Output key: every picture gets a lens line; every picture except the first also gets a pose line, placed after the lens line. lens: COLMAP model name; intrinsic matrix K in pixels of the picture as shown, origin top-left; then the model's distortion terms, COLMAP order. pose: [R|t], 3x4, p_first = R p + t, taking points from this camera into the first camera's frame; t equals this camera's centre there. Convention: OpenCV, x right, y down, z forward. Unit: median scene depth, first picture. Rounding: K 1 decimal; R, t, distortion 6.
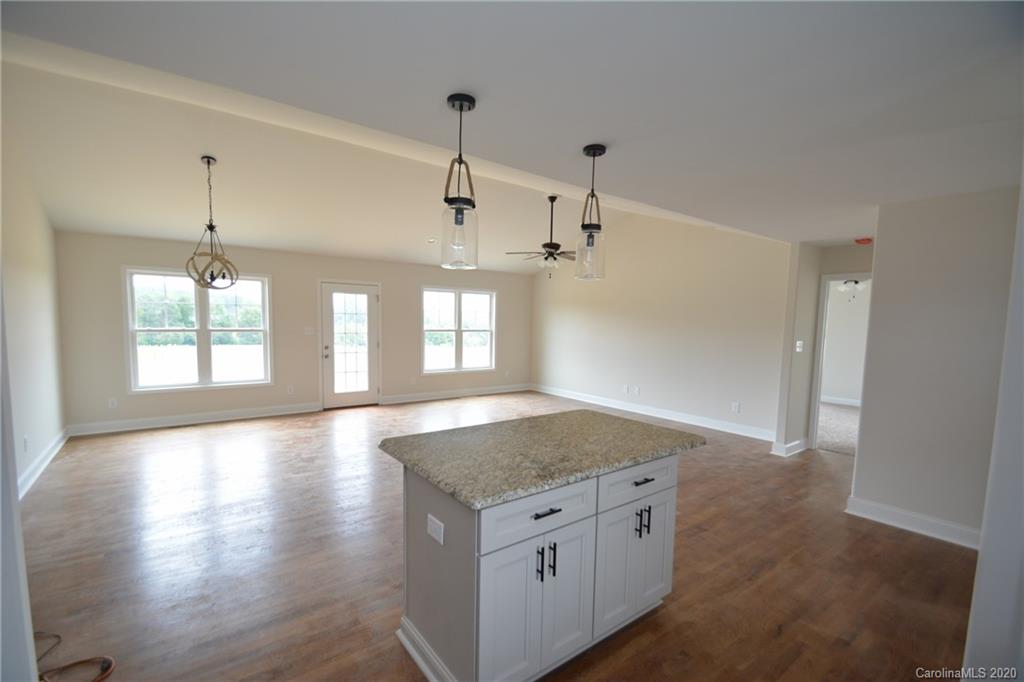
lens RADIAL K [[457.3, 0, 506.8], [0, 457.3, 360.7], [0, 0, 1]] dist [-0.014895, -0.001036]
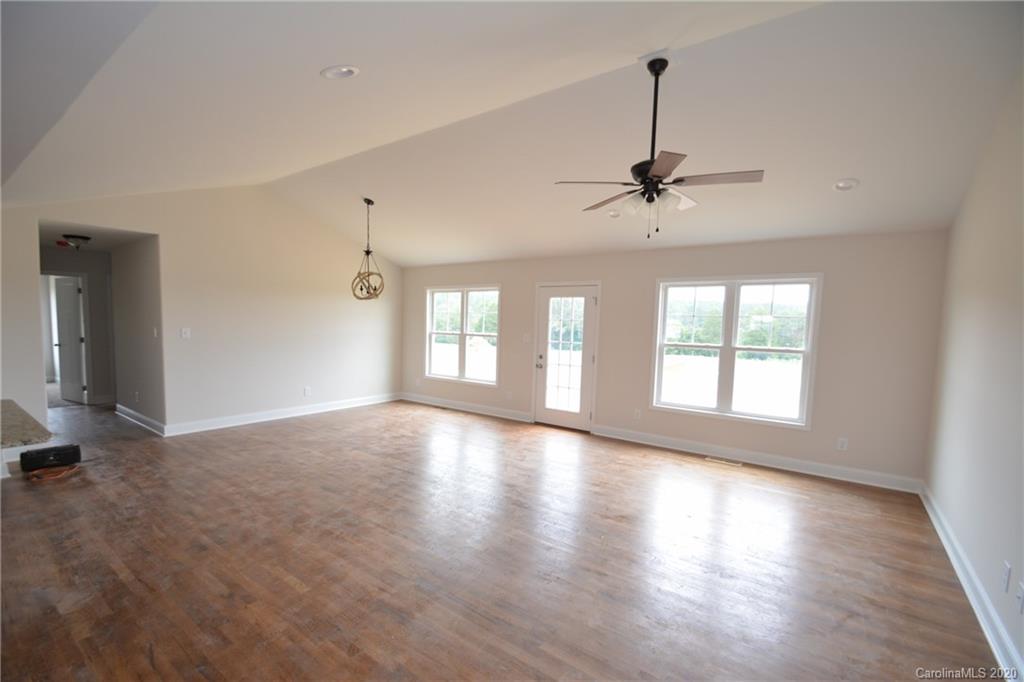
lens RADIAL K [[454.9, 0, 488.8], [0, 454.9, 358.5], [0, 0, 1]] dist [0.013983, -0.000196]
pose [[0.261985, 0.069311, -0.962580, 0.481702], [-0.101307, 0.993882, 0.043993, -0.057284], [0.959740, 0.085990, 0.267404, 0.672237]]
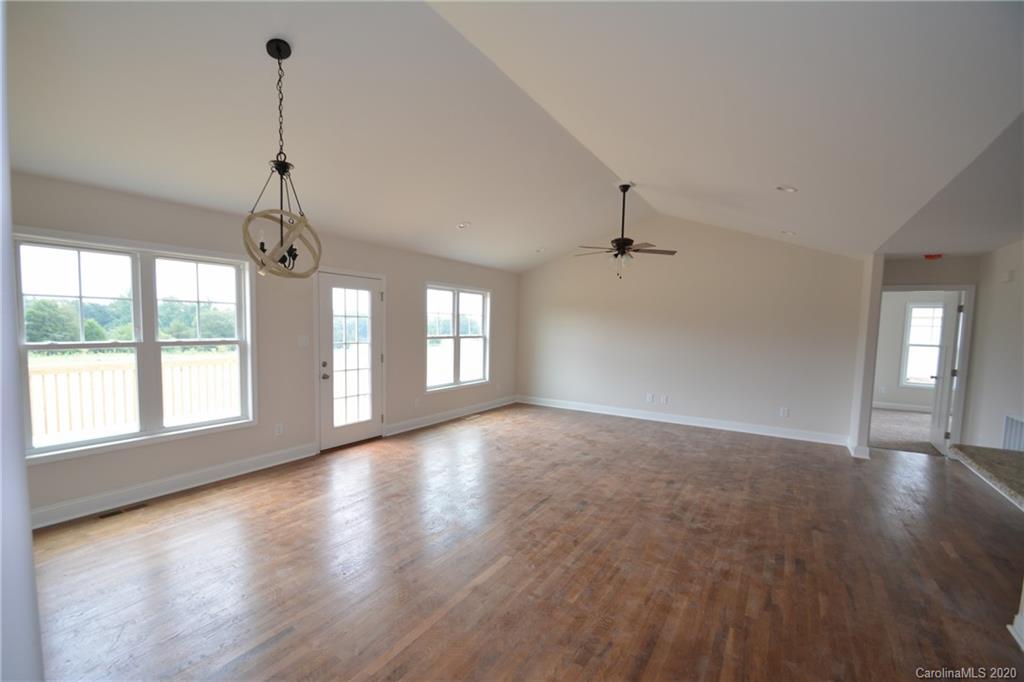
lens RADIAL K [[457.3, 0, 506.8], [0, 457.3, 360.7], [0, 0, 1]] dist [-0.014895, -0.001036]
pose [[0.931668, -0.027236, 0.362288, -0.399848], [0.027723, 0.999608, 0.003858, -0.030262], [-0.362251, 0.006450, 0.932058, 0.245358]]
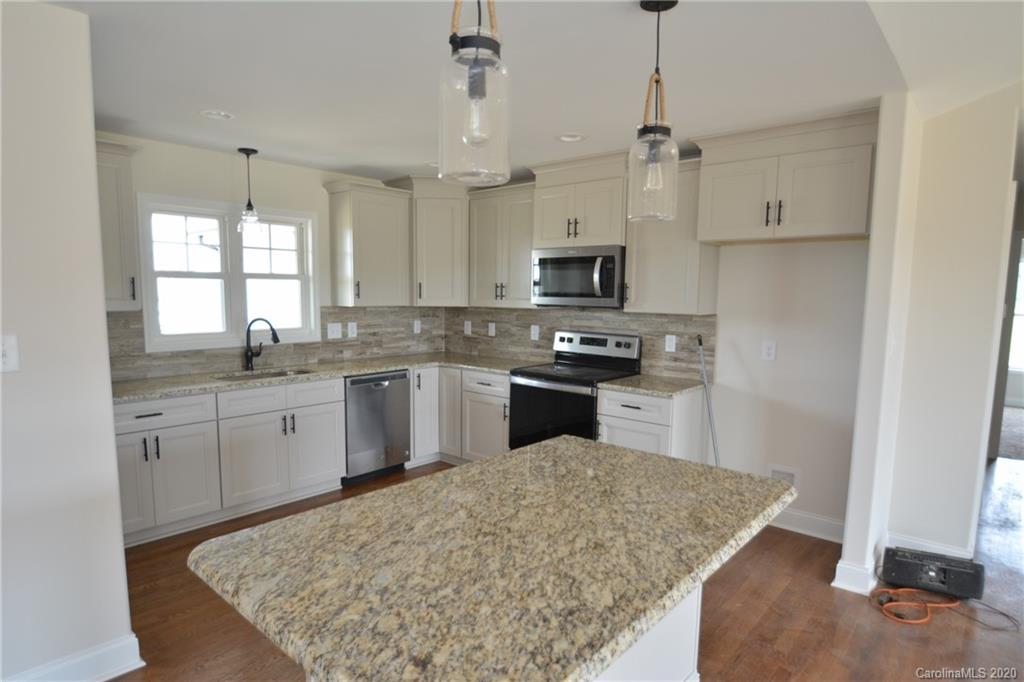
lens RADIAL K [[570.1, 0, 503.9], [0, 570.1, 360.0], [0, 0, 1]] dist [-0.022476, 0.000239]
pose [[-0.979840, -0.007414, -0.199646, 0.092122], [-0.049228, 0.977459, 0.205304, -0.045715], [0.193624, 0.210993, -0.958119, 0.547538]]
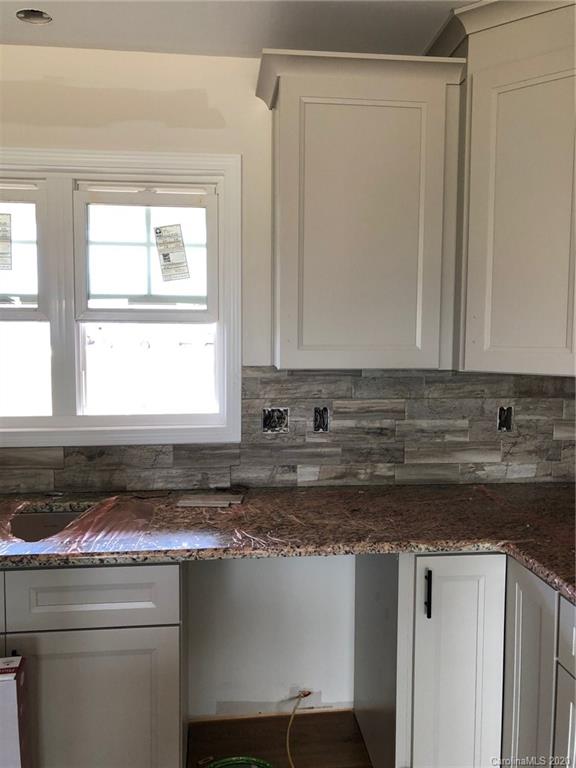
lens RADIAL K [[630.7, 0, 288.2], [0, 630.7, 377.1], [0, 0, 1]] dist [0.061875, -0.130941]
pose [[-0.861084, -0.064379, 0.504371, -0.018675], [0.024195, 0.985640, 0.167116, -0.008783], [-0.507887, 0.156104, -0.847161, 0.124130]]
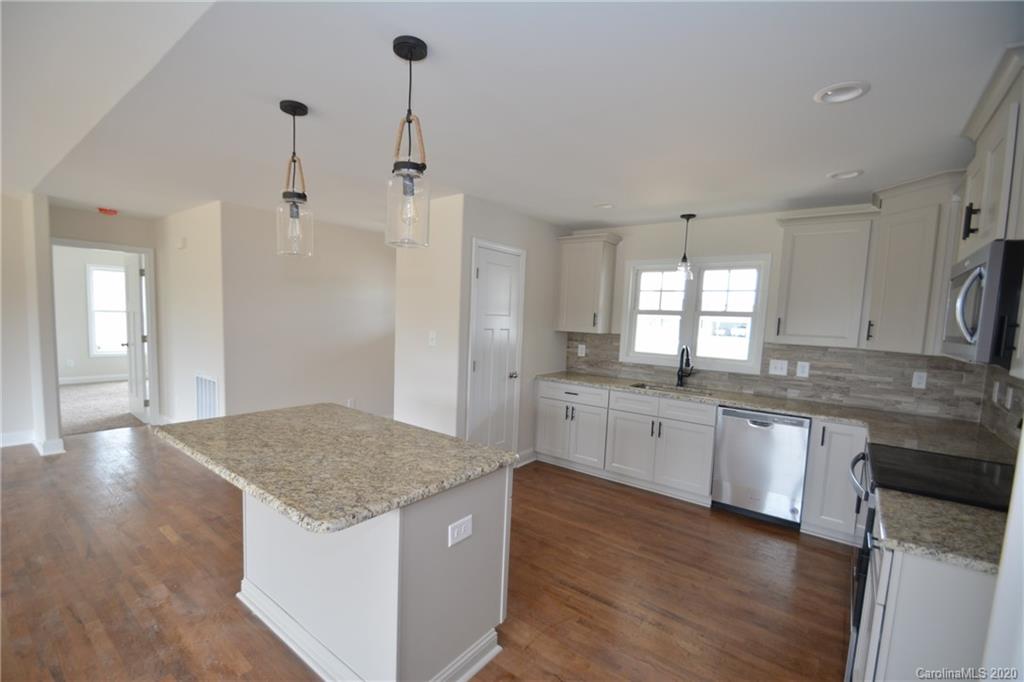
lens RADIAL K [[447.8, 0, 504.3], [0, 447.8, 359.1], [0, 0, 1]] dist [0.016063, -0.019434]
pose [[-0.261584, -0.122905, 0.957323, -0.277798], [0.043668, 0.989337, 0.138947, -0.029885], [-0.964192, 0.078151, -0.253428, 0.303560]]
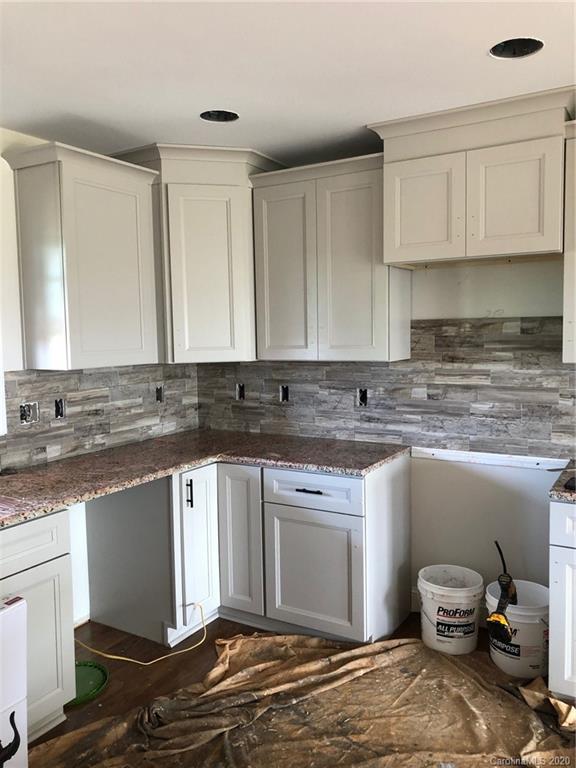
lens RADIAL K [[623.9, 0, 287.4], [0, 623.9, 377.1], [0, 0, 1]] dist [0.061279, -0.085604]
pose [[-0.925161, 0.026642, -0.378638, 0.154751], [-0.034938, 0.987322, 0.154837, -0.025715], [0.377963, 0.156478, -0.912501, 0.295330]]
